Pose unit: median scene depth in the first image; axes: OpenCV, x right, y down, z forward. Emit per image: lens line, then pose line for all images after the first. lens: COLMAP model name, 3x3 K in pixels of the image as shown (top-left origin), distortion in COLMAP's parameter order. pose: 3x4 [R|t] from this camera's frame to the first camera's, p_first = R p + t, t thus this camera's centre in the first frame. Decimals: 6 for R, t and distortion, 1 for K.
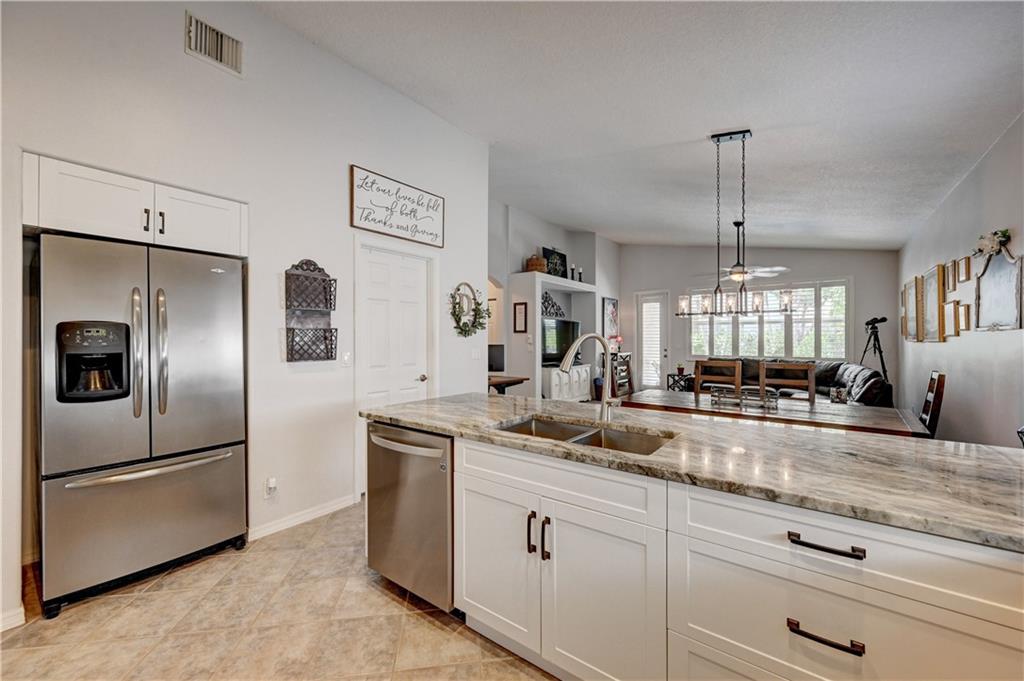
lens RADIAL K [[405.7, 0, 517.5], [0, 405.7, 337.9], [0, 0, 1]] dist [0.004351, 0.000847]
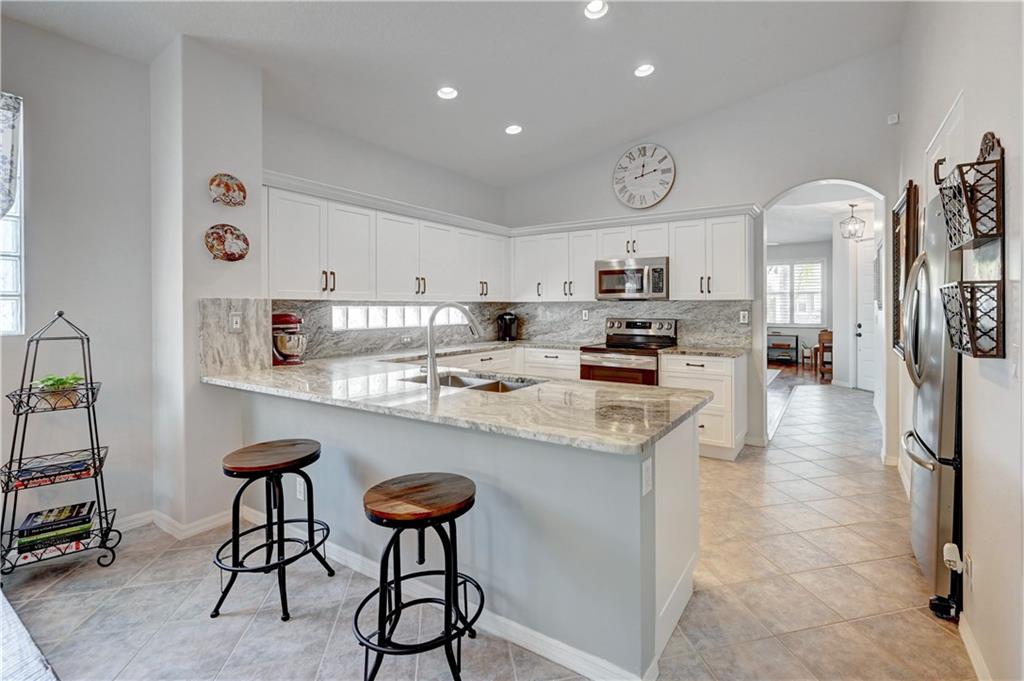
lens RADIAL K [[459.0, 0, 560.4], [0, 459.0, 308.3], [0, 0, 1]] dist [-0.001903, -0.000540]
pose [[-0.995587, 0.005004, -0.093710, 0.004808], [0.004828, 0.999986, 0.002104, 0.001272], [0.093719, 0.001642, -0.995597, 0.653692]]
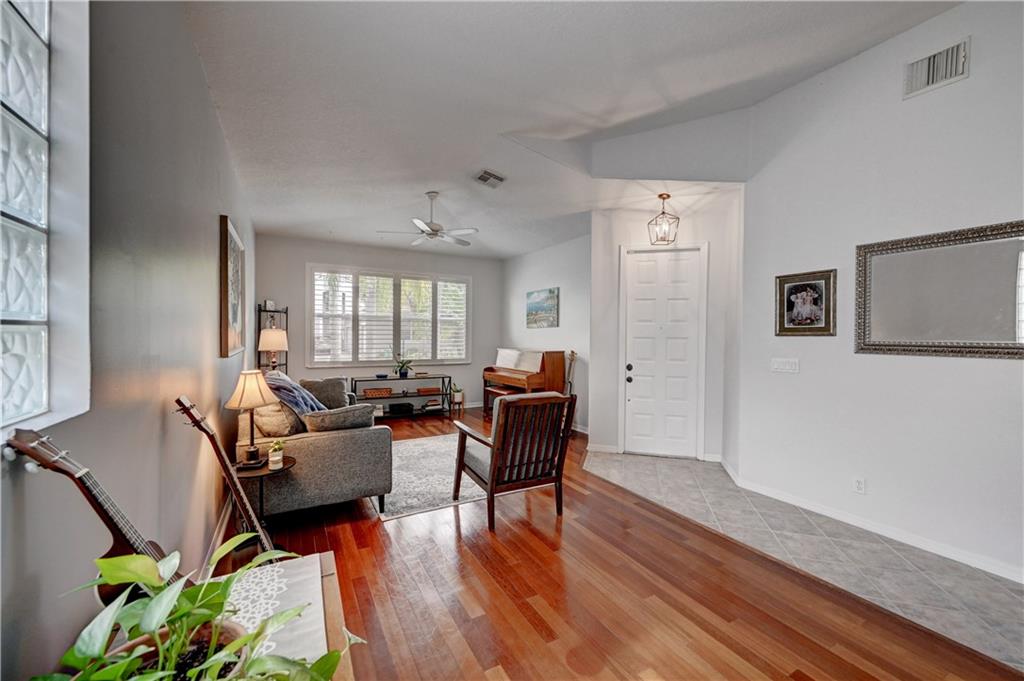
lens RADIAL K [[405.7, 0, 515.0], [0, 405.7, 341.2], [0, 0, 1]] dist [0.004351, 0.000847]
pose [[-0.410227, 0.019924, -0.911766, -0.075433], [-0.006139, 0.999678, 0.024607, -0.014567], [0.911963, 0.015692, -0.409972, -0.307358]]
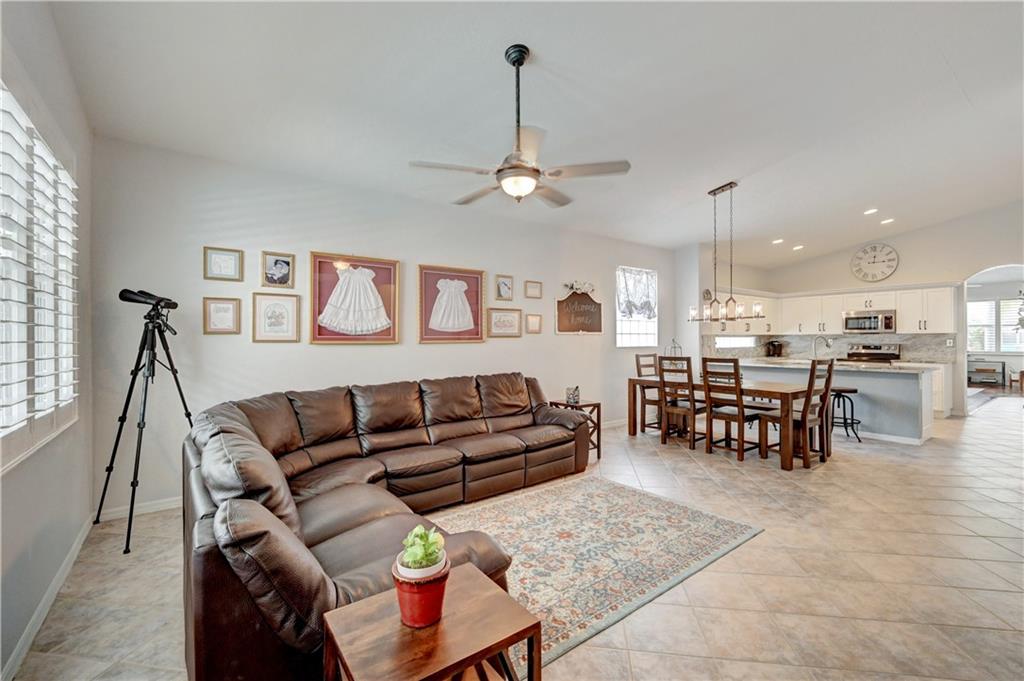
lens RADIAL K [[437.5, 0, 508.3], [0, 437.5, 340.0], [0, 0, 1]] dist [-0.002602, -0.000736]
pose [[-0.955312, 0.005886, 0.295542, 0.431959], [0.006063, 0.999982, -0.000318, 0.003156], [-0.295539, 0.001488, -0.955330, 1.424483]]
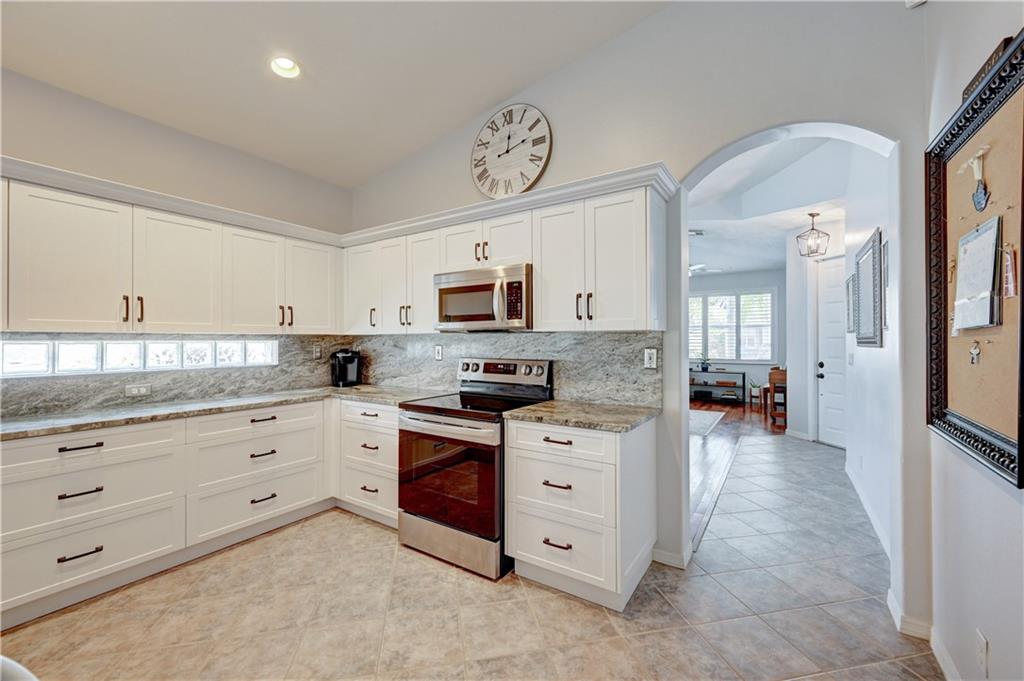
lens RADIAL K [[405.7, 0, 512.9], [0, 405.7, 338.9], [0, 0, 1]] dist [0.004351, 0.000847]
pose [[-0.998856, 0.003604, -0.047677, -0.182217], [0.003874, 0.999977, -0.005557, 0.000637], [0.047656, -0.005735, -0.998847, 0.377288]]
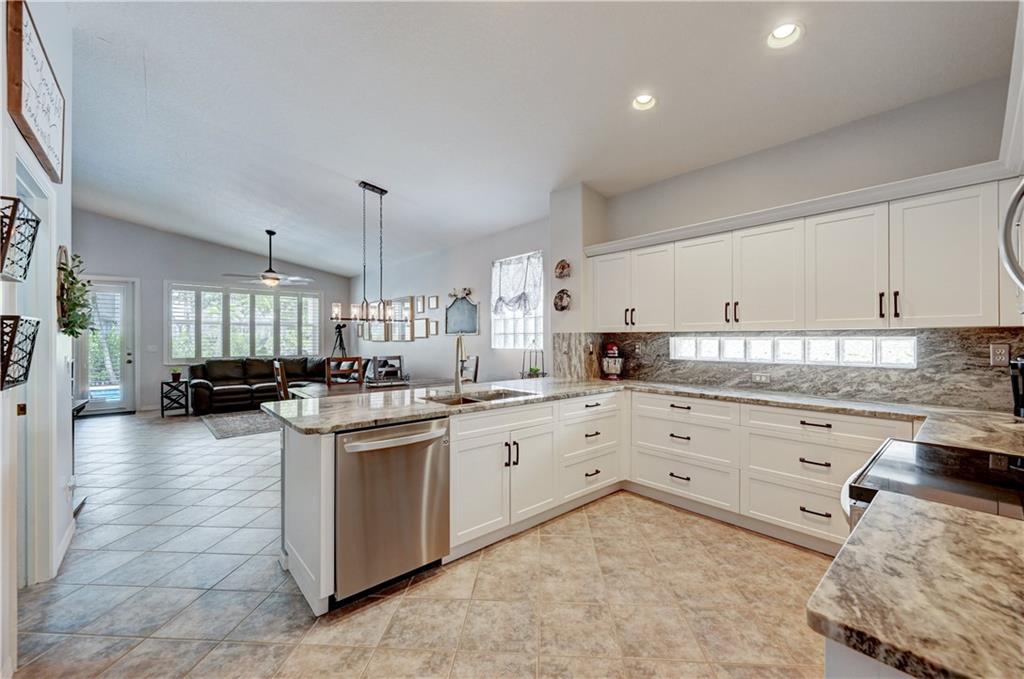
lens RADIAL K [[405.7, 0, 508.4], [0, 405.7, 338.2], [0, 0, 1]] dist [0.004351, 0.000847]
pose [[0.214282, 0.000919, 0.976771, -0.371930], [0.001186, 0.999999, -0.001201, 0.000310], [-0.976771, 0.001416, 0.214280, 0.148072]]
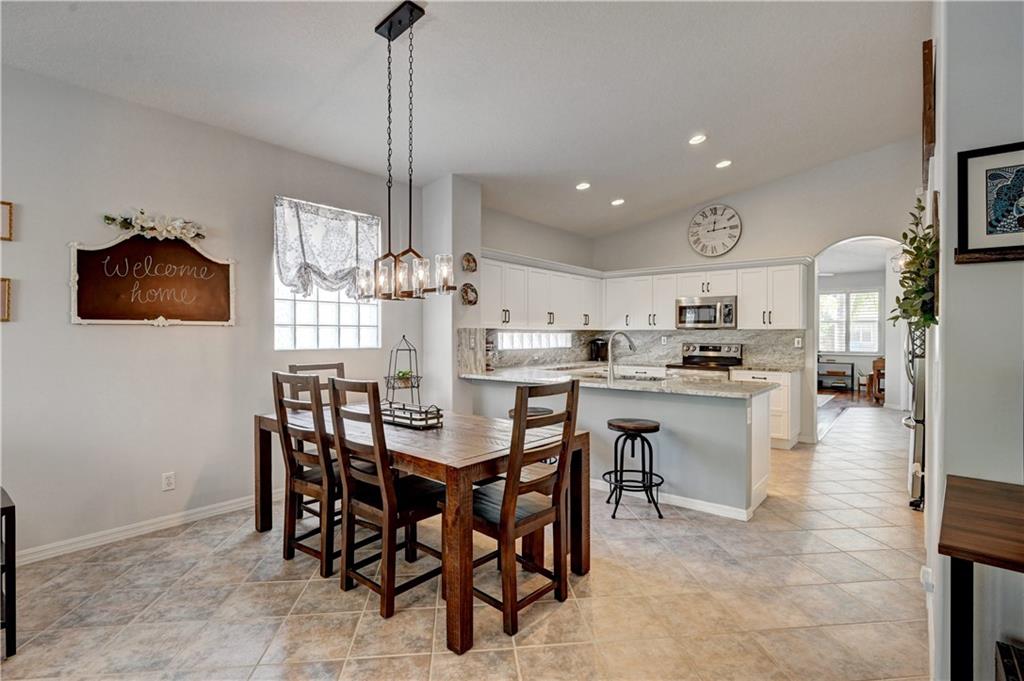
lens RADIAL K [[508.4, 0, 512.8], [0, 508.4, 338.8], [0, 0, 1]] dist [-0.013904, 0.002807]
pose [[-0.999311, 0.000962, 0.037099, 0.175737], [0.001219, 0.999975, 0.006907, 0.002830], [-0.037092, 0.006947, -0.999288, 0.981857]]
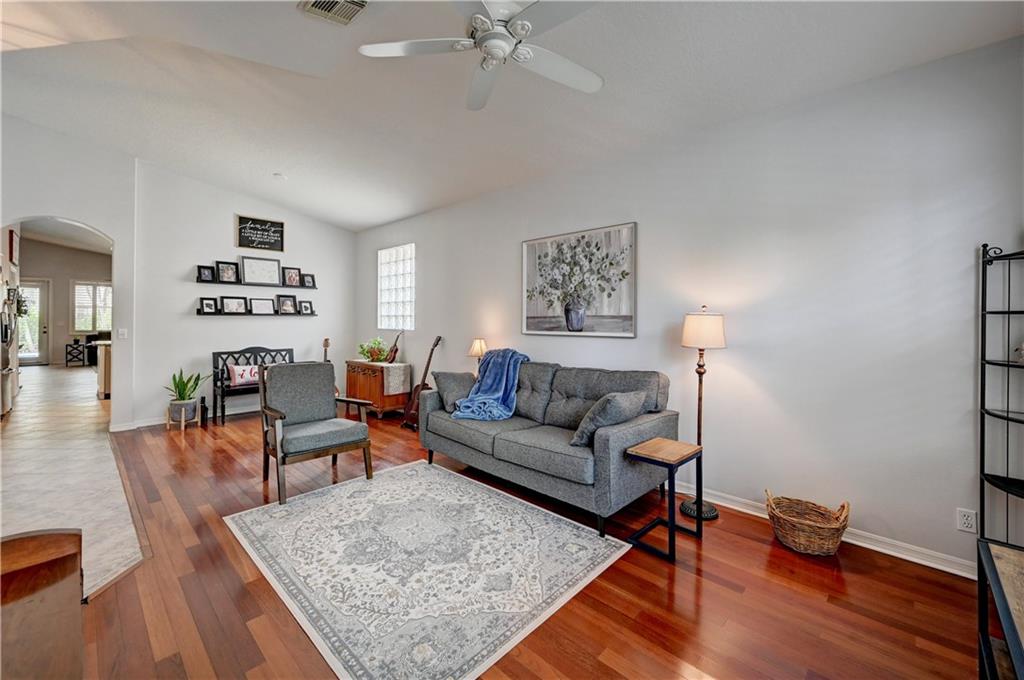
lens RADIAL K [[405.7, 0, 507.4], [0, 405.7, 325.6], [0, 0, 1]] dist [0.004351, 0.000847]
pose [[0.123382, -0.008943, 0.992319, -1.035686], [-0.009521, 0.999903, 0.010196, -0.004101], [-0.992314, -0.010706, 0.123285, -0.840050]]
